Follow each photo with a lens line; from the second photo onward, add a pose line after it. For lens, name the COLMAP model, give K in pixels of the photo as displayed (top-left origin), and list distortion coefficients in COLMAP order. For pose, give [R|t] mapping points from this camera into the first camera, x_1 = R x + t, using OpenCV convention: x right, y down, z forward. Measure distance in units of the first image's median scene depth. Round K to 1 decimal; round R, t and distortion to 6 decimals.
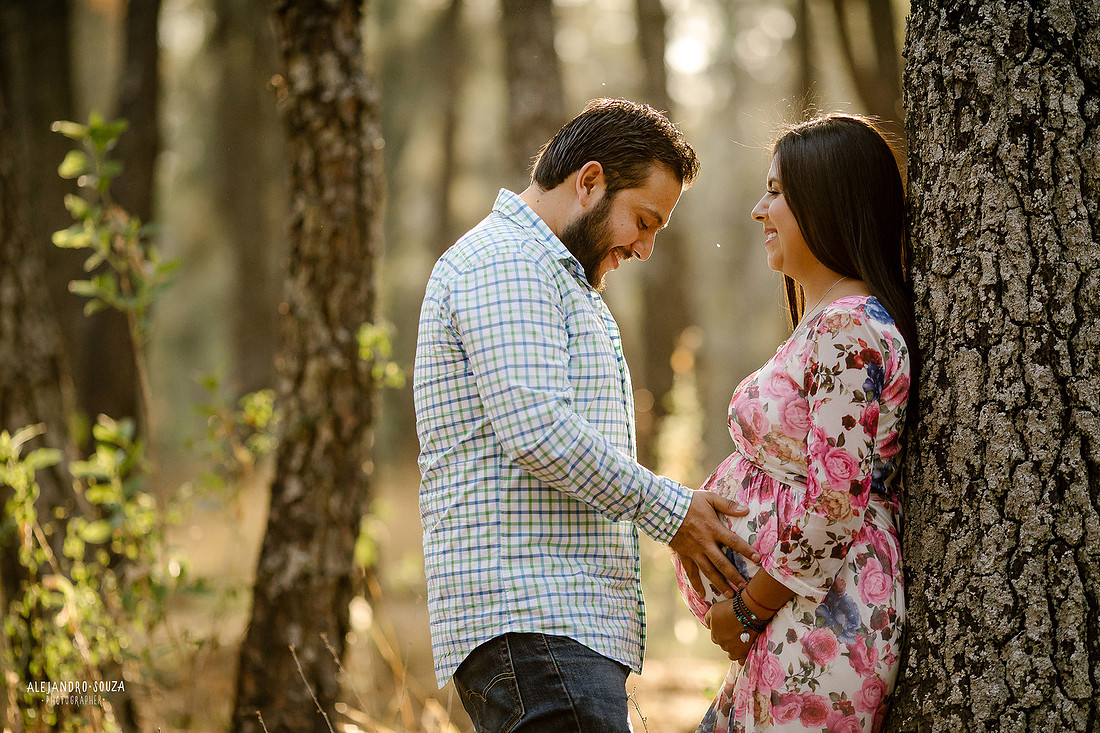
lens RADIAL K [[5225.4, 0, 547.4], [0, 5225.4, 364.5], [0, 0, 1]] dist [0.547228, 0.000000]
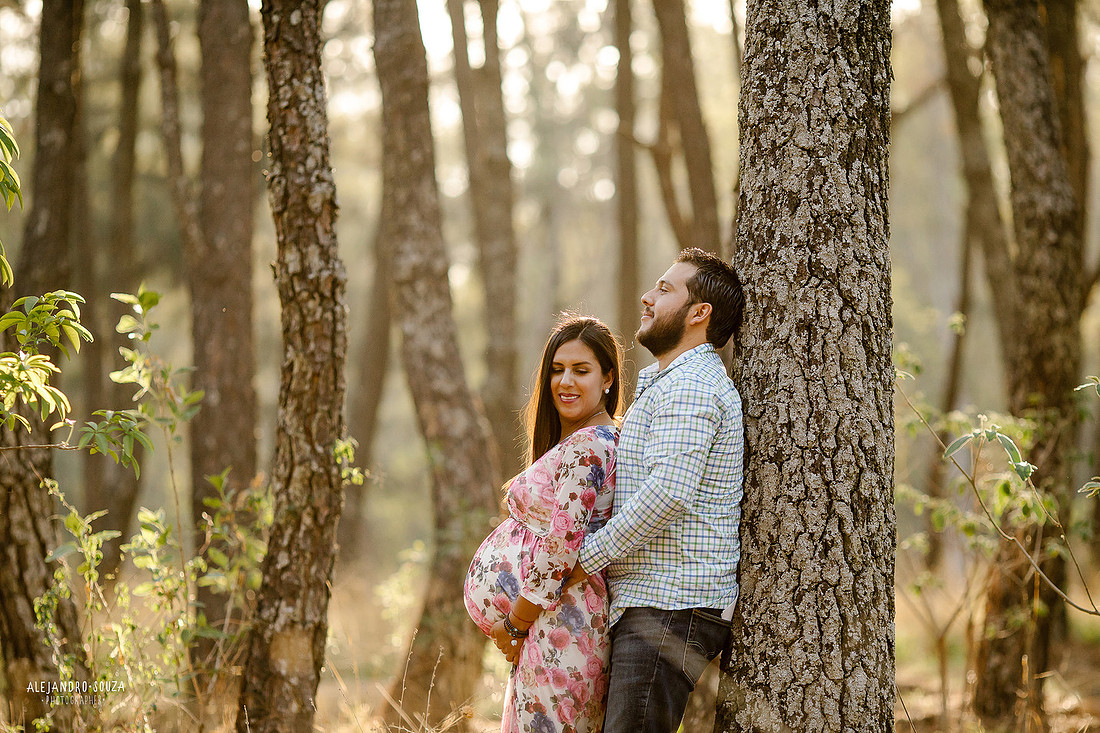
lens RADIAL K [[5225.4, 0, 552.6], [0, 5225.4, 366.6], [0, 0, 1]] dist [0.547228, 0.000000]
pose [[0.999256, 0.010714, 0.037054, -0.046436], [-0.009935, 0.999727, -0.021158, 0.002043], [-0.037270, 0.020774, 0.999089, -0.604339]]
